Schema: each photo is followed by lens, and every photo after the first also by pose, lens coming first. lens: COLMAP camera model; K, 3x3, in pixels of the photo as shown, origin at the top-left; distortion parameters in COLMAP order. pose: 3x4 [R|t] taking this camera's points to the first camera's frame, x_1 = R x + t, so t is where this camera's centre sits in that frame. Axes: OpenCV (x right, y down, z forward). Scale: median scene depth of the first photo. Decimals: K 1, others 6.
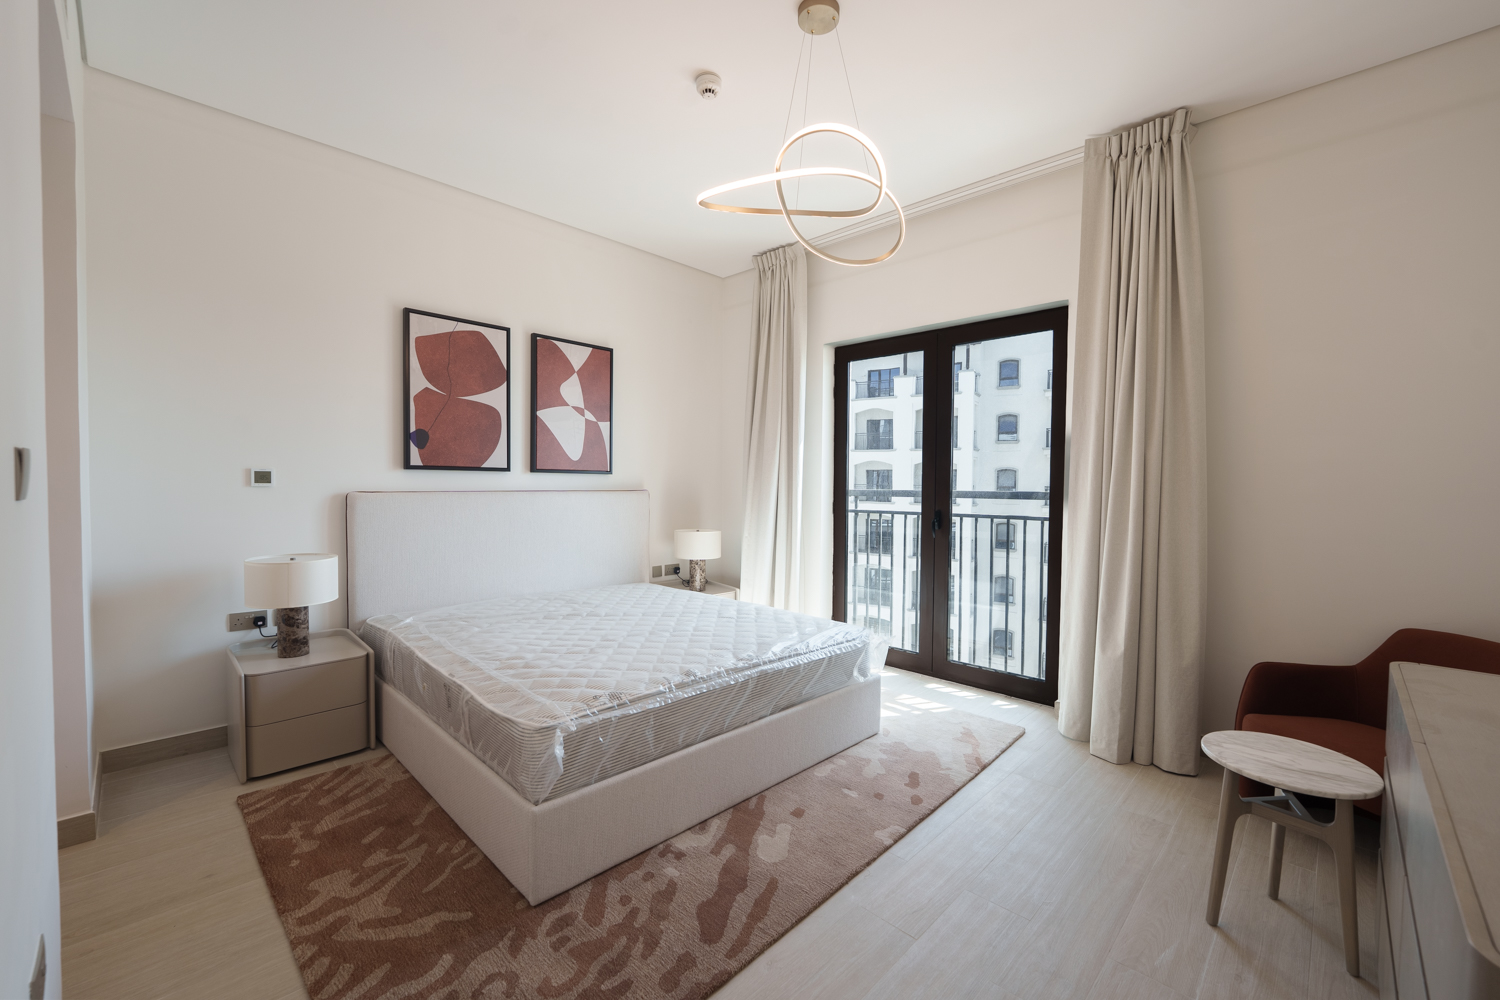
lens RADIAL K [[605.6, 0, 752.1], [0, 605.6, 499.7], [0, 0, 1]] dist [-0.007916, -0.000523]
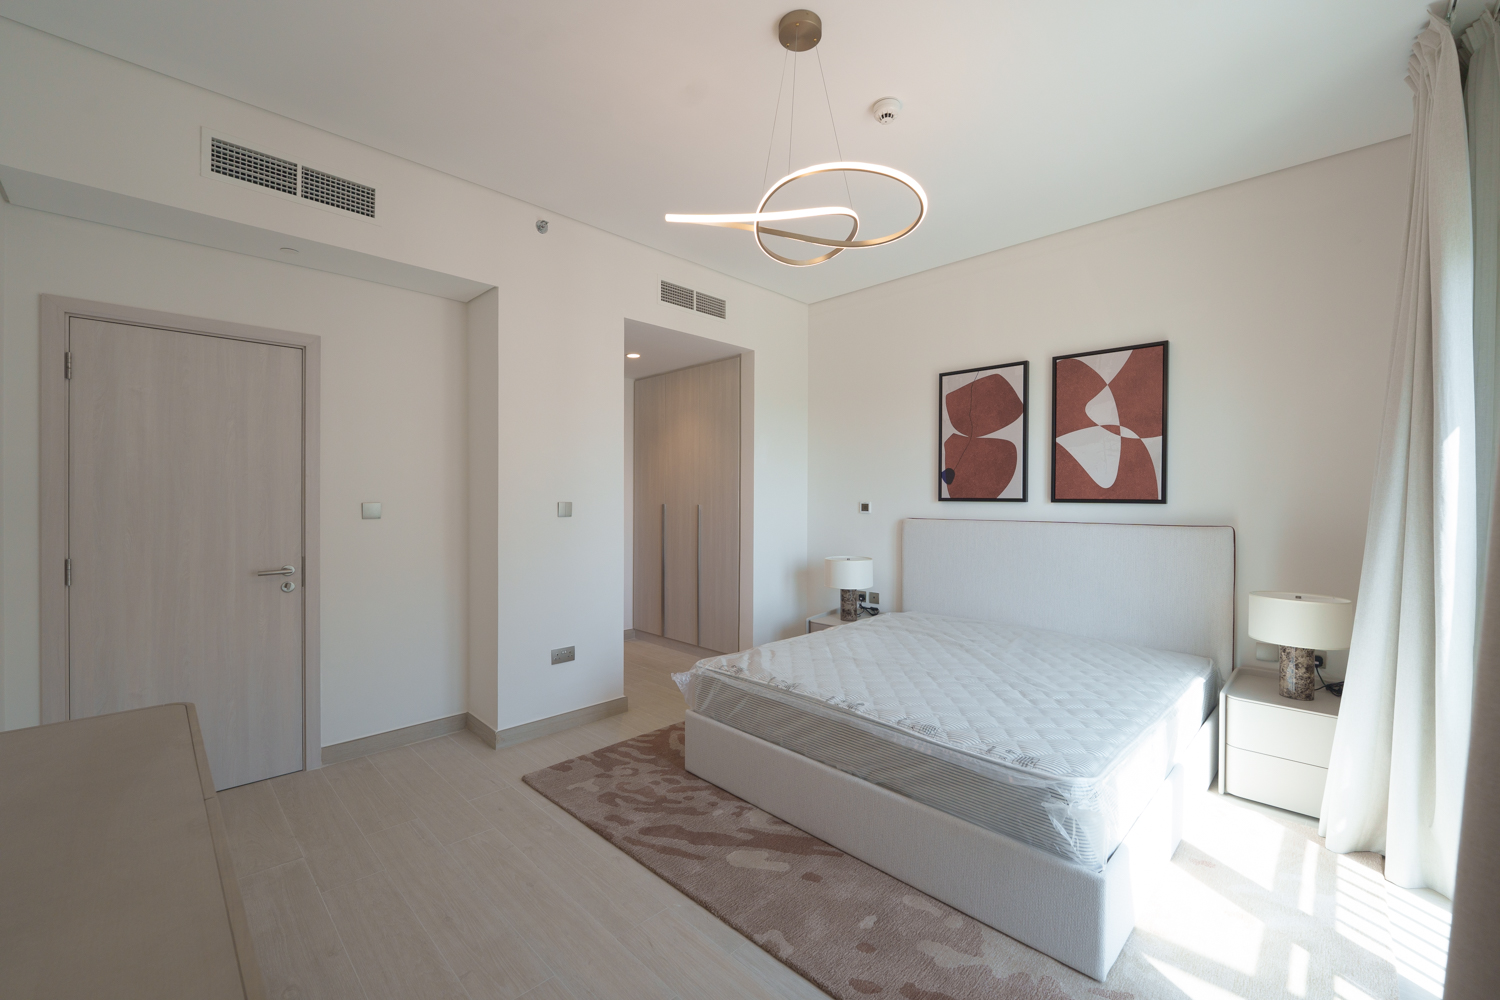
lens RADIAL K [[605.6, 0, 754.6], [0, 605.6, 501.0], [0, 0, 1]] dist [-0.007916, -0.000523]
pose [[-0.003024, -0.005123, -0.999982, 0.638788], [-0.031320, 0.999497, -0.005026, -0.030123], [0.999505, 0.031304, -0.003183, 0.574280]]
